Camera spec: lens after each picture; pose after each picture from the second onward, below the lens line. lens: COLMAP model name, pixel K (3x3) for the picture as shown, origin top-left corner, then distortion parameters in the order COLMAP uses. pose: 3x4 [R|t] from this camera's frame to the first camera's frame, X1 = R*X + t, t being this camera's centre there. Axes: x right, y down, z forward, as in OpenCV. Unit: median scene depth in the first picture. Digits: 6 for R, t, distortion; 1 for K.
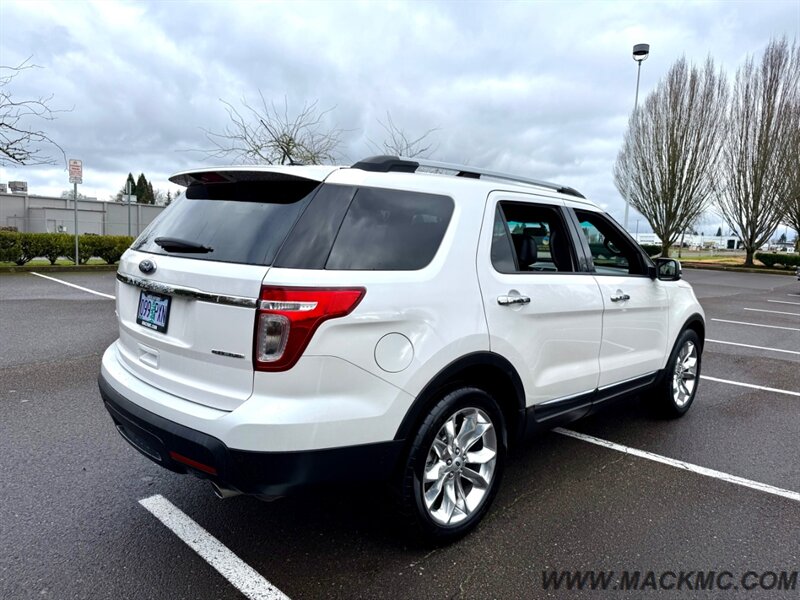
lens RADIAL K [[579.7, 0, 389.0], [0, 579.7, 300.7], [0, 0, 1]] dist [0.009076, -0.013841]
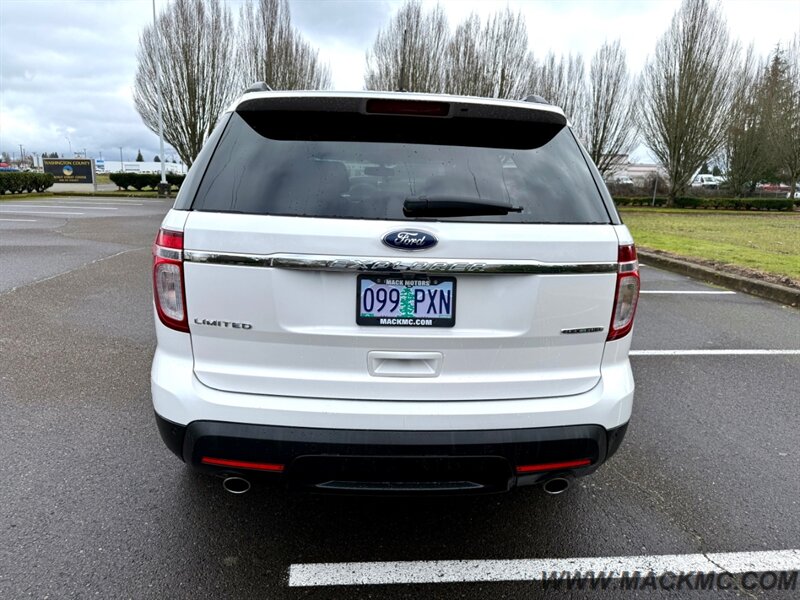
lens RADIAL K [[579.7, 0, 400.6], [0, 579.7, 300.6], [0, 0, 1]] dist [0.009076, -0.013841]
pose [[0.652985, -0.174074, 0.737095, -0.092852], [0.083498, 0.983842, 0.158376, -0.009492], [-0.752754, -0.041871, 0.656969, 0.054640]]
